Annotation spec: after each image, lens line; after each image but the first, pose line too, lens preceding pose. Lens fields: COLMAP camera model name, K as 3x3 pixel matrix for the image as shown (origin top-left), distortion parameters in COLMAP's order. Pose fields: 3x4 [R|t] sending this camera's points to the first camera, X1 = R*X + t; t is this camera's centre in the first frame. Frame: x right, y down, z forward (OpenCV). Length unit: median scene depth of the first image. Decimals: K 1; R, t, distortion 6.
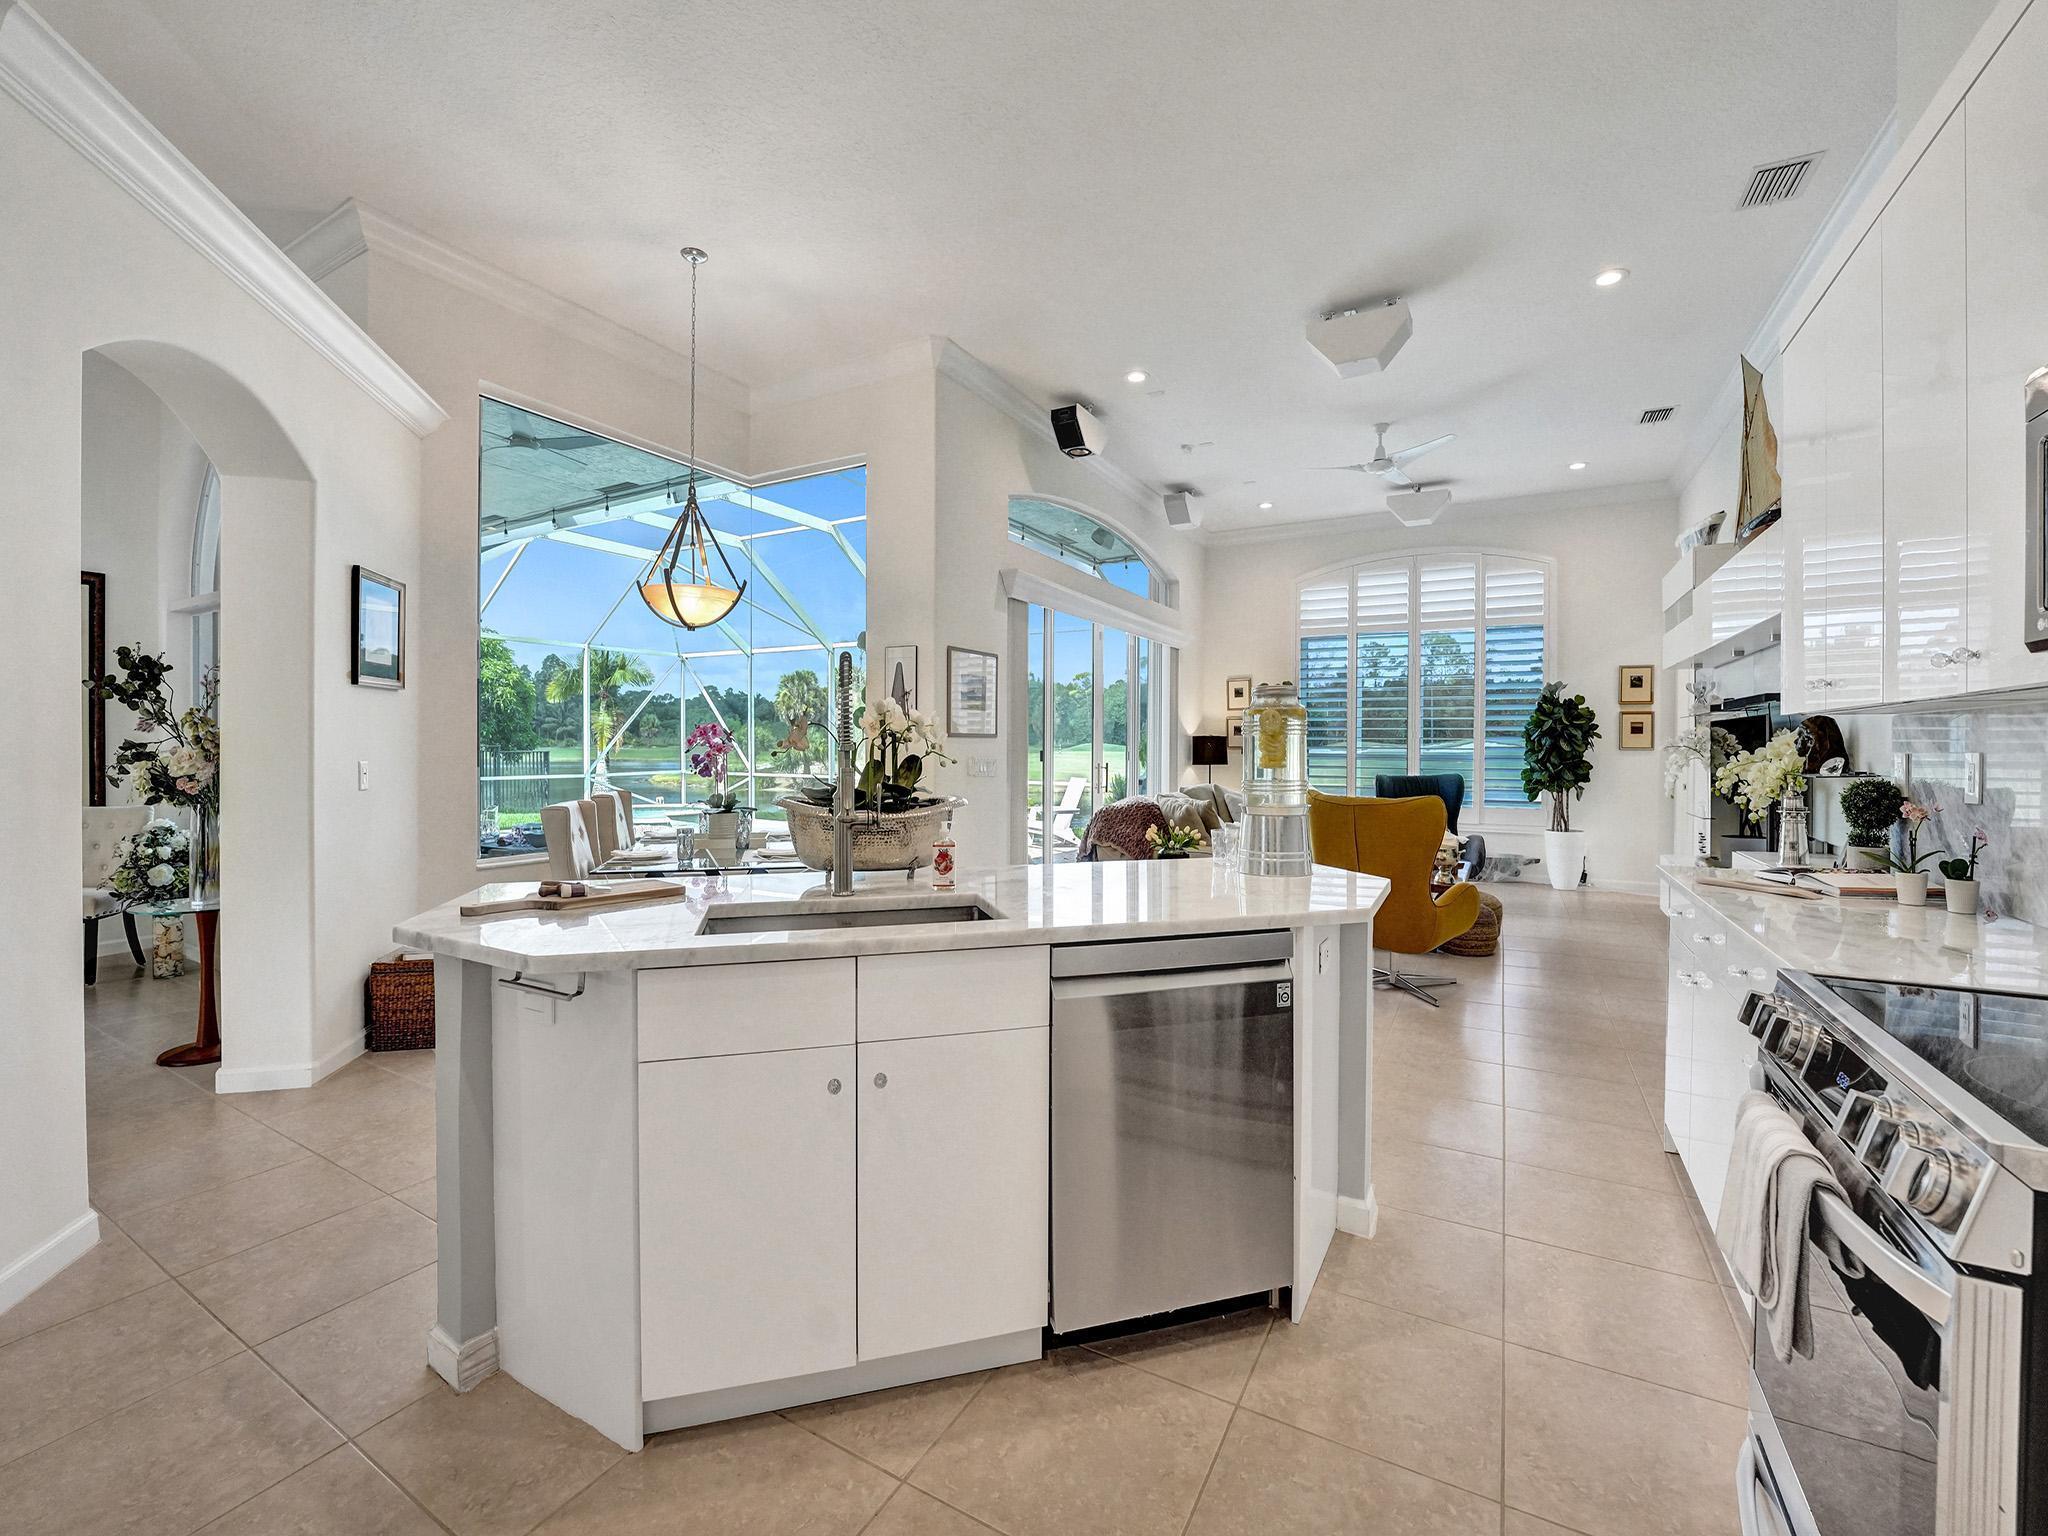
lens RADIAL K [[849.1, 0, 1031.5], [0, 849.1, 740.1], [0, 0, 1]] dist [-0.031611, 0.000141]
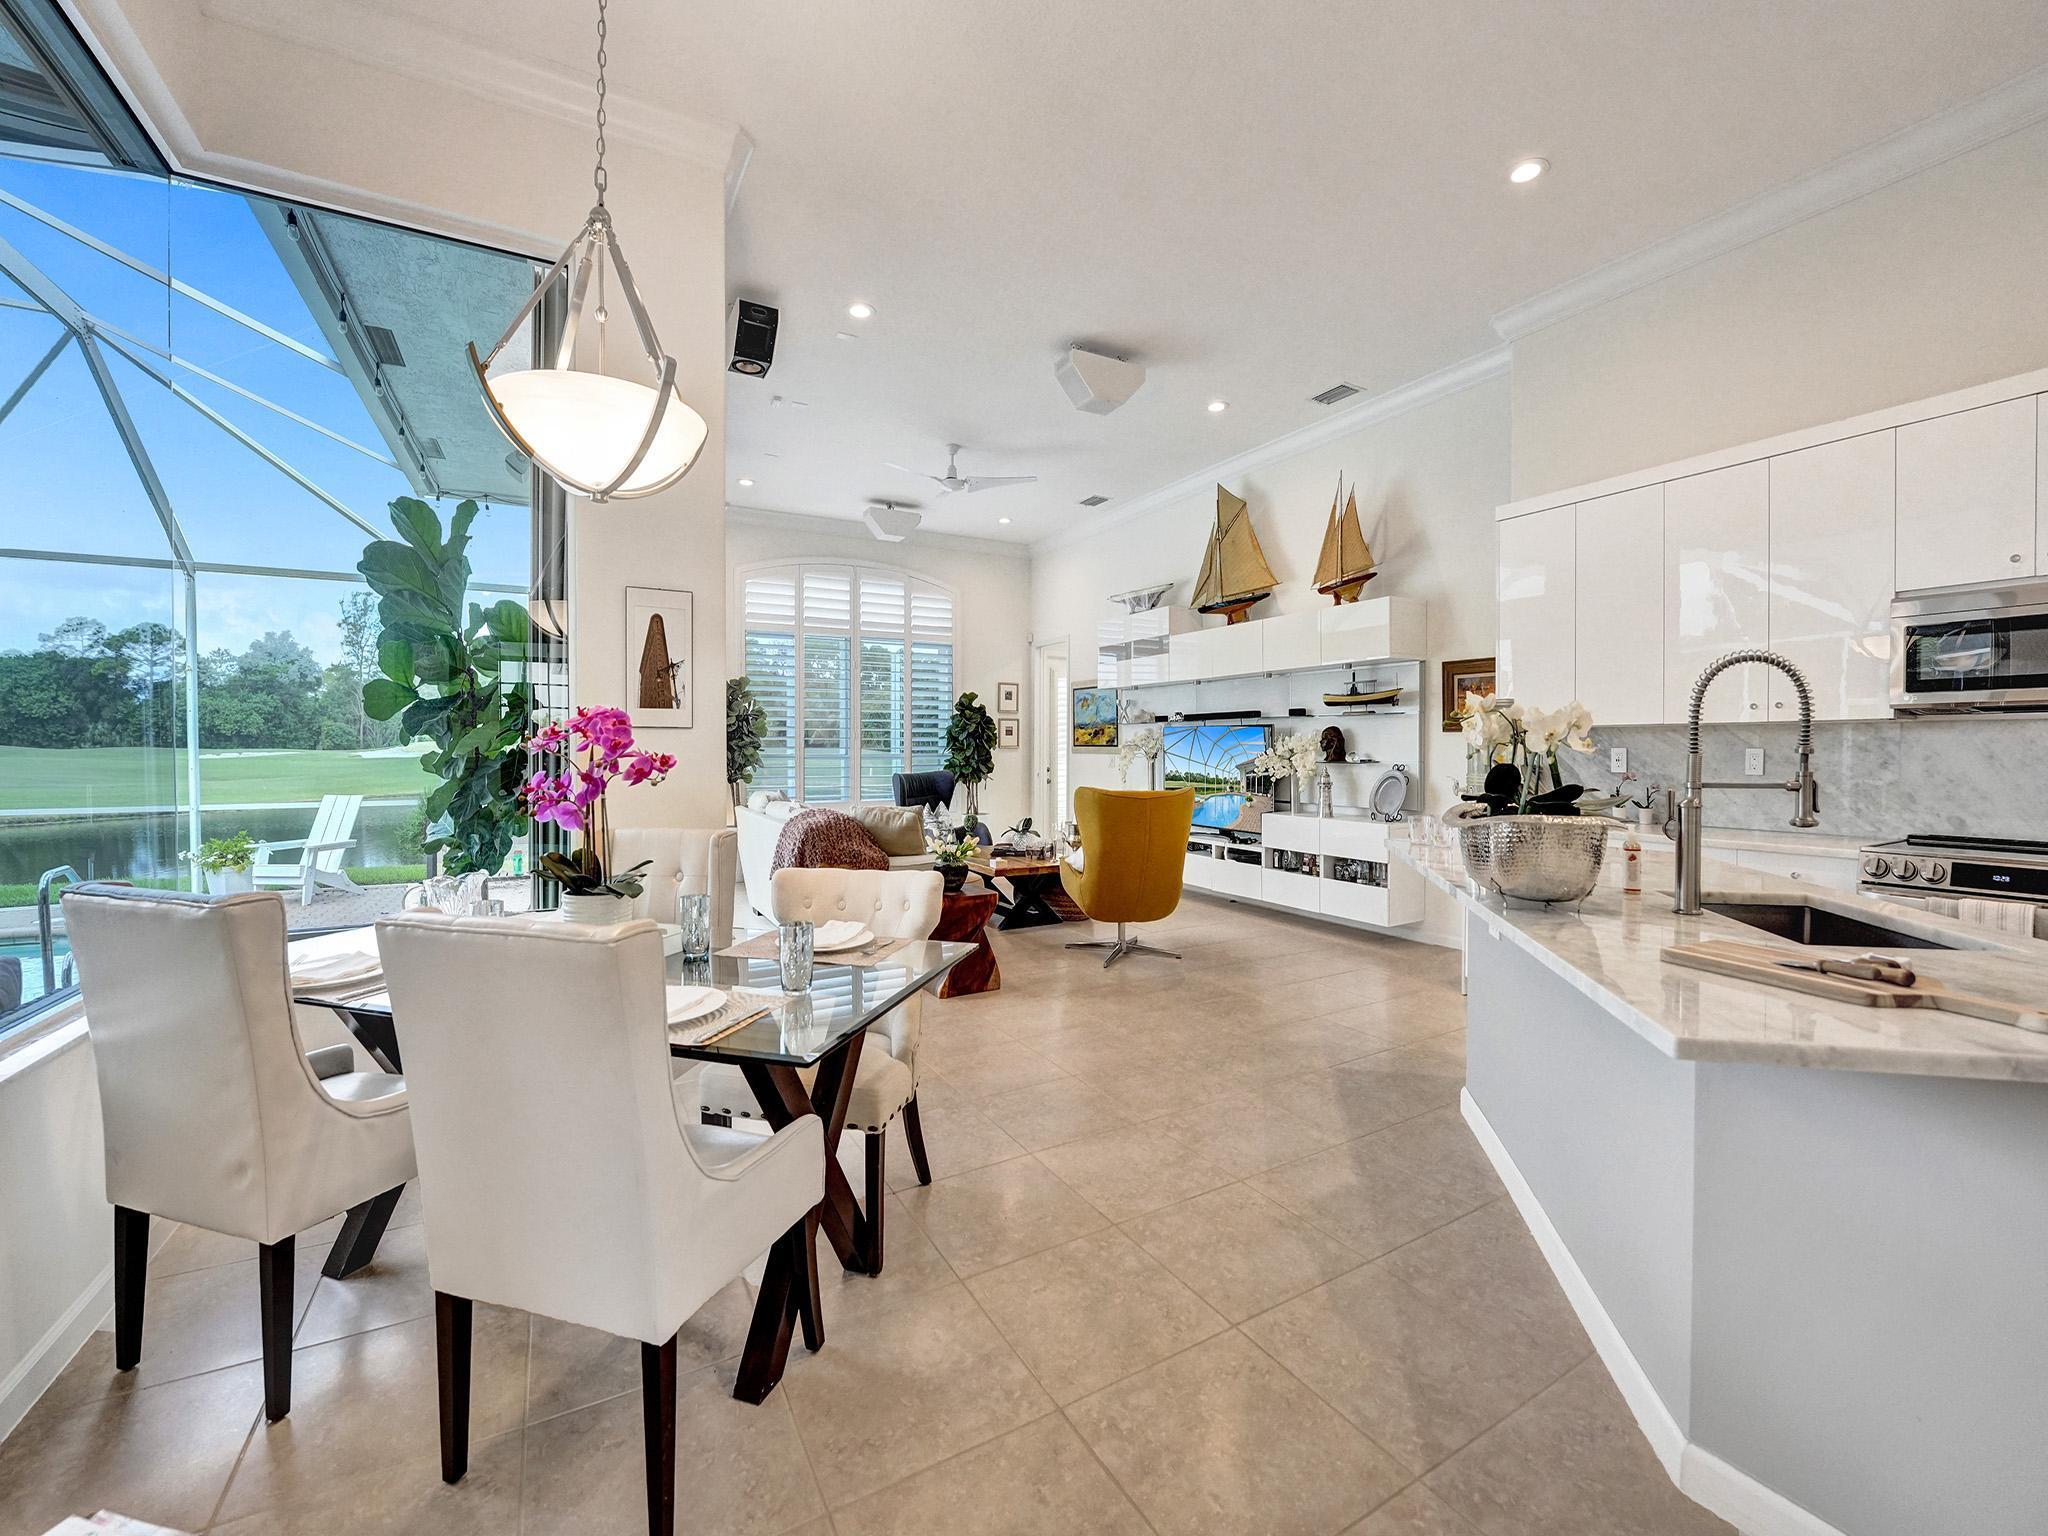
lens RADIAL K [[830.6, 0, 1017.1], [0, 830.6, 753.3], [0, 0, 1]] dist [0.000054, 0.000024]
pose [[0.528942, -0.012472, 0.848566, -0.345533], [-0.000644, 0.999886, 0.015097, 0.000655], [-0.848658, -0.008532, 0.528874, 0.288180]]
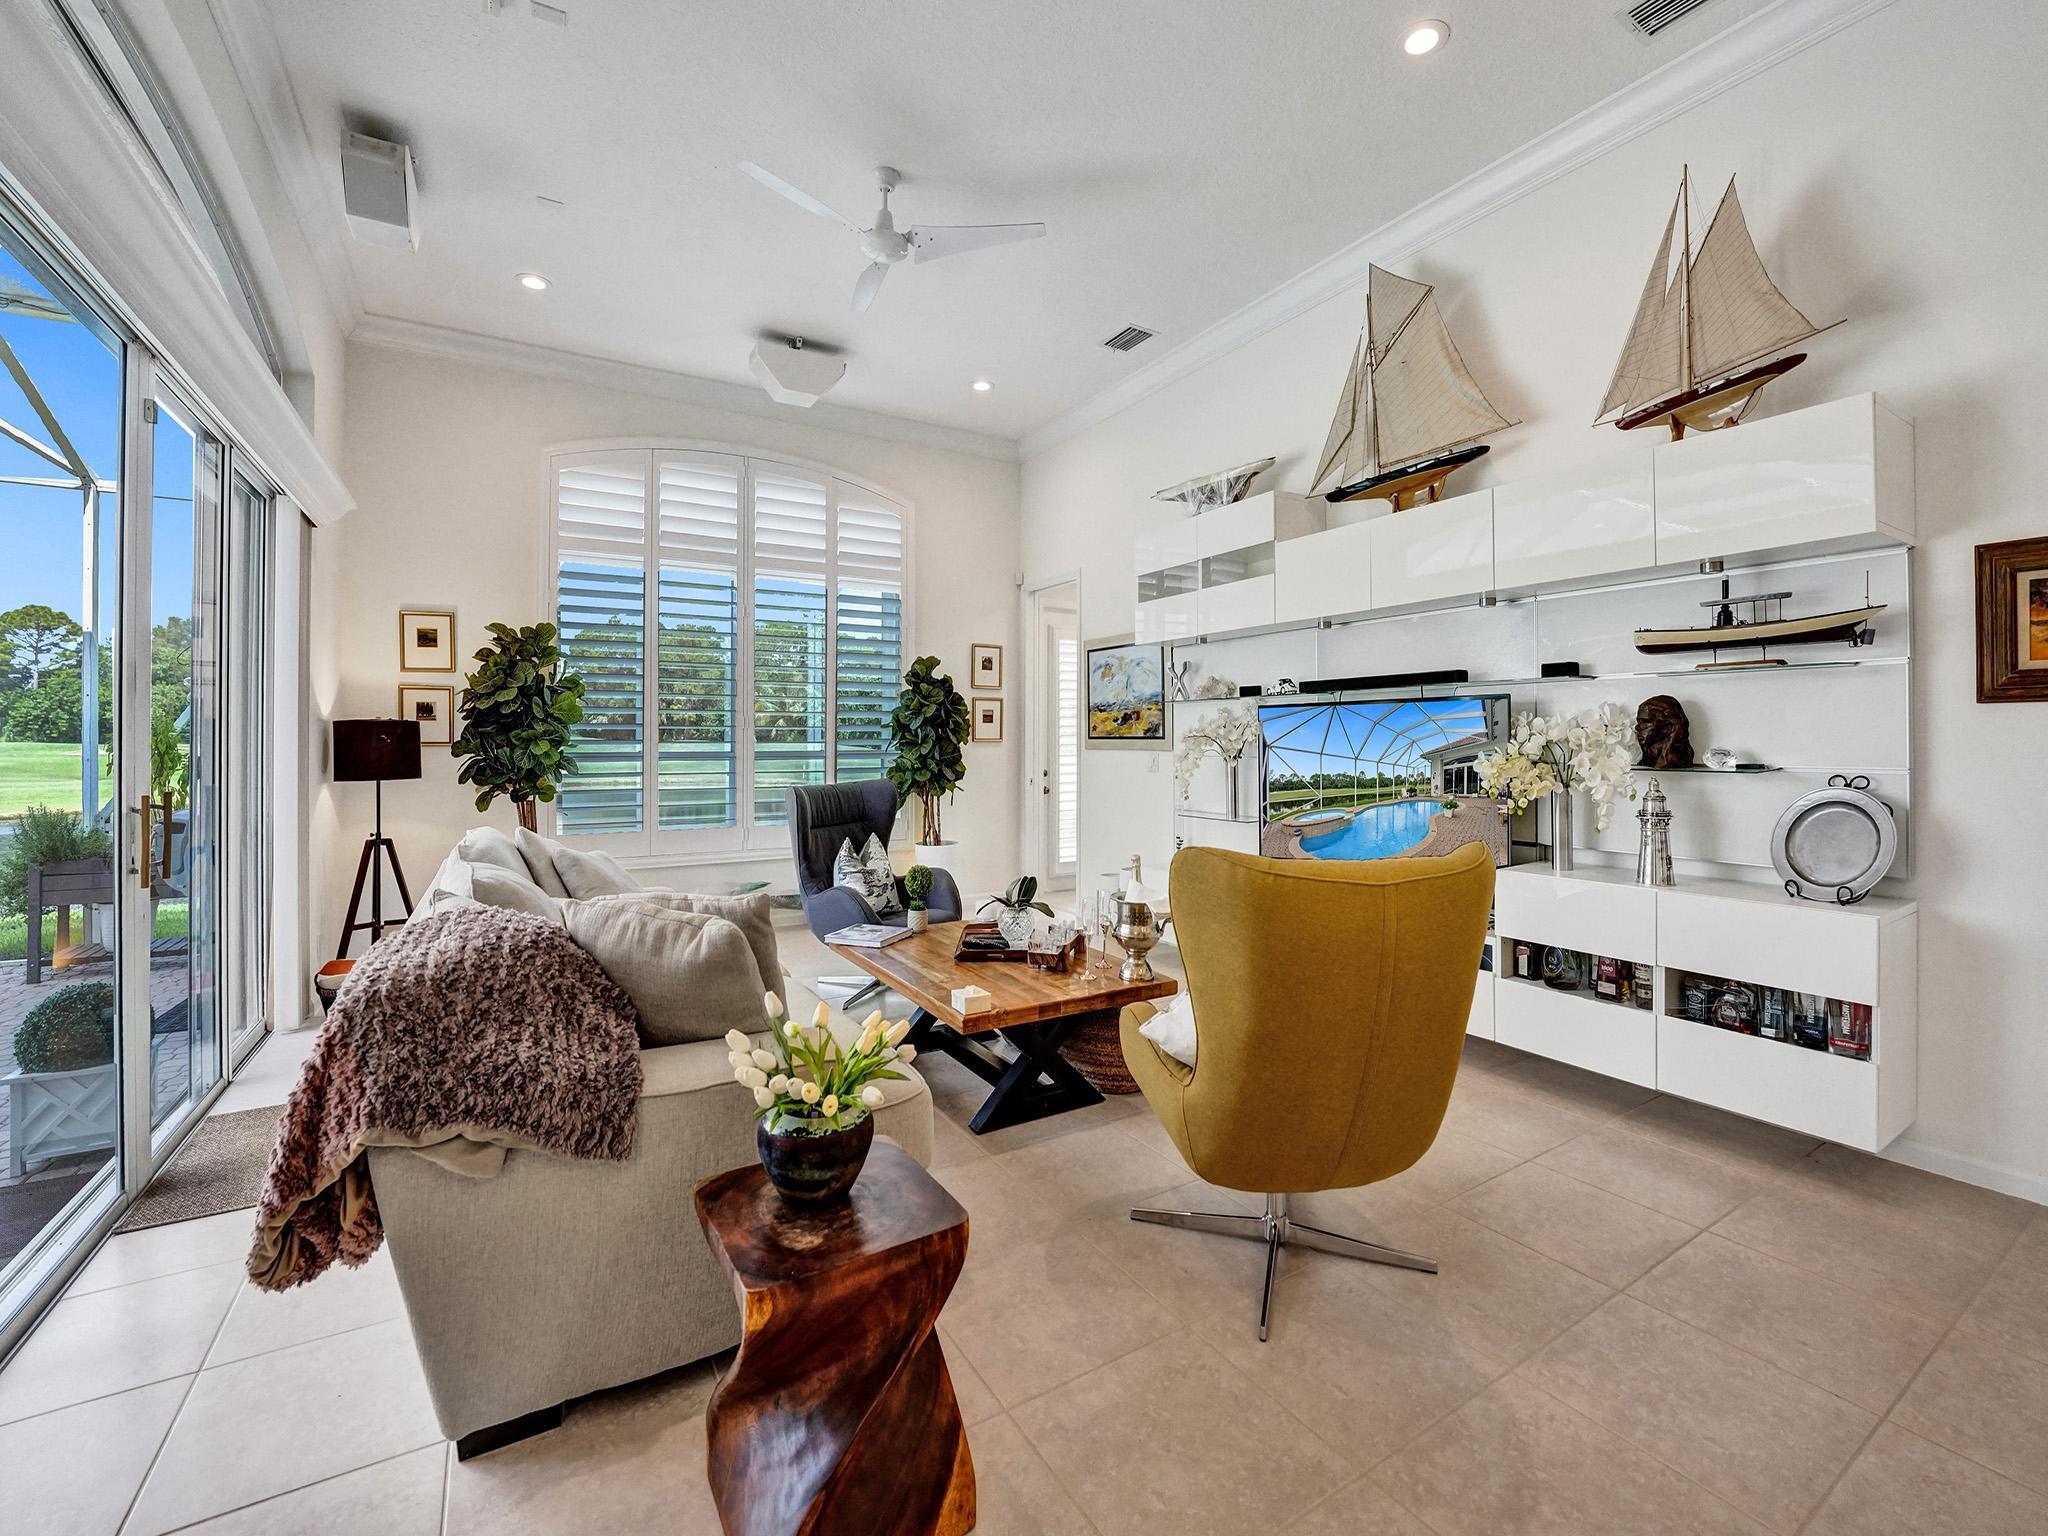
lens RADIAL K [[849.1, 0, 1031.5], [0, 849.1, 740.1], [0, 0, 1]] dist [-0.031611, 0.000141]
pose [[0.489381, -0.005632, 0.872052, -0.024699], [0.000743, 0.999981, 0.006040, 0.004503], [-0.872070, -0.002308, 0.489376, 0.496990]]
